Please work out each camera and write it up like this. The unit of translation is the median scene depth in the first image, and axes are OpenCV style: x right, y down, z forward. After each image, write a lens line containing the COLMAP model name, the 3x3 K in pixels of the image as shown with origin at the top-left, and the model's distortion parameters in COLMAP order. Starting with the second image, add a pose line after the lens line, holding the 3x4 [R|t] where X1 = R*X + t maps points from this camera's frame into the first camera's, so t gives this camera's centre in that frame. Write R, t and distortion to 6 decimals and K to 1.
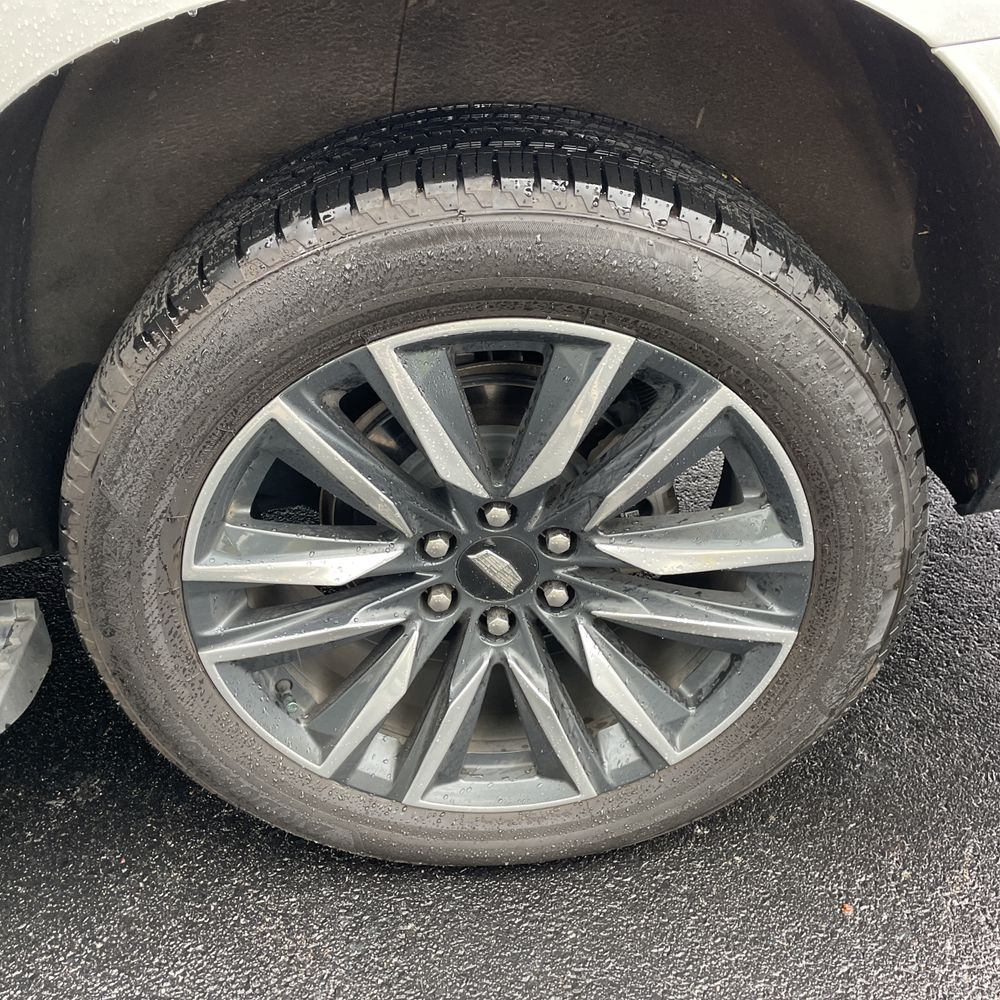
lens RADIAL K [[1036.8, 0, 464.9], [0, 1036.8, 532.3], [0, 0, 1]] dist [0.098226, -0.101731]
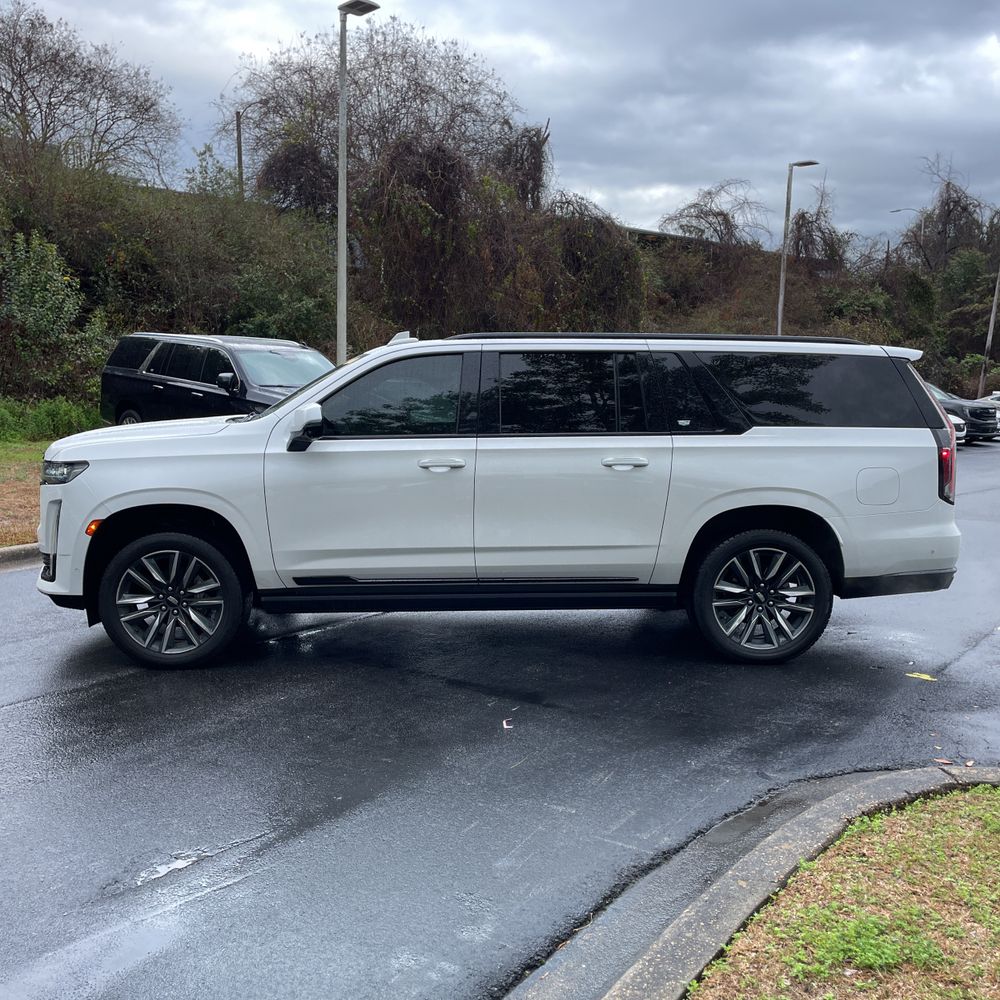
lens RADIAL K [[1036.8, 0, 464.9], [0, 1036.8, 532.3], [0, 0, 1]] dist [0.098226, -0.101731]
pose [[0.997345, 0.072617, -0.005430, -1.633417], [-0.066694, 0.880969, -0.468450, 2.598874], [-0.029234, 0.467569, 0.883473, -4.331030]]
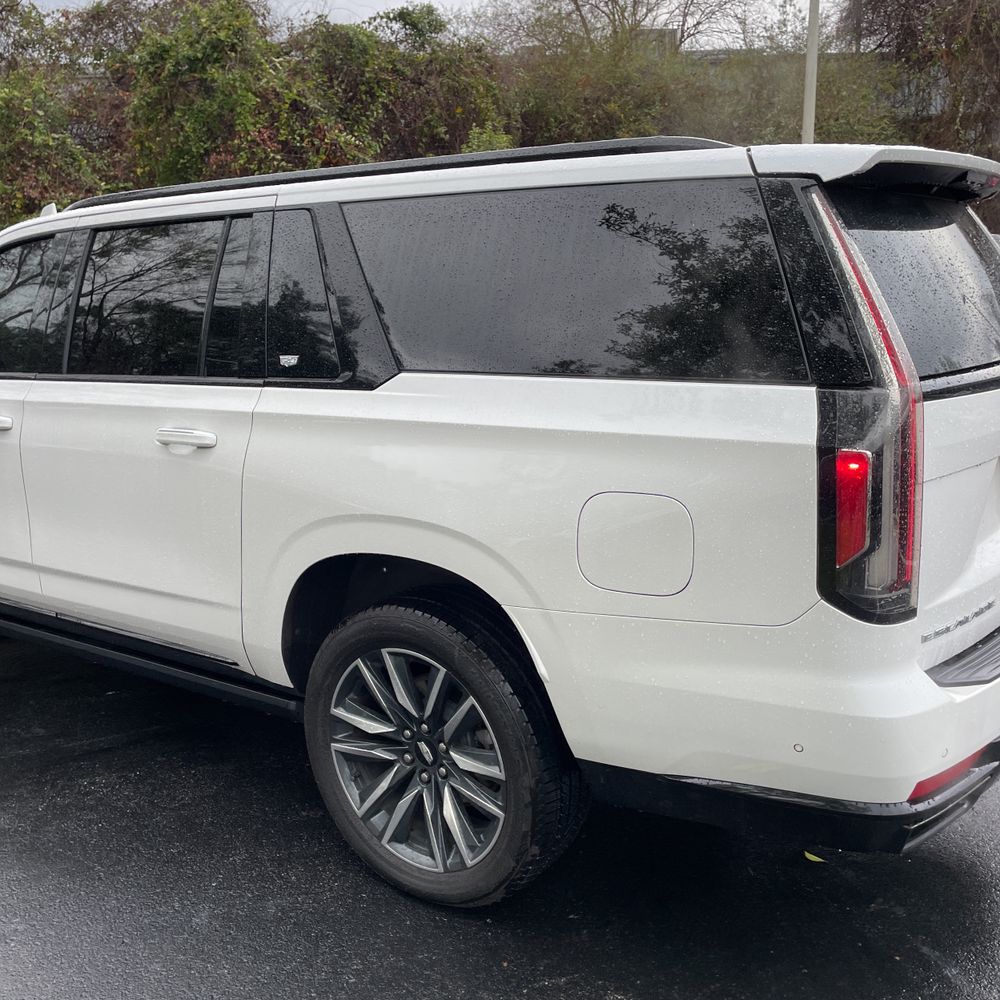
lens RADIAL K [[1036.8, 0, 464.9], [0, 1036.8, 532.3], [0, 0, 1]] dist [0.098226, -0.101731]
pose [[0.759549, 0.185715, -0.623374, 1.659966], [-0.398337, 0.890448, -0.220071, 0.082388], [0.514211, 0.415467, 0.750316, -1.159249]]
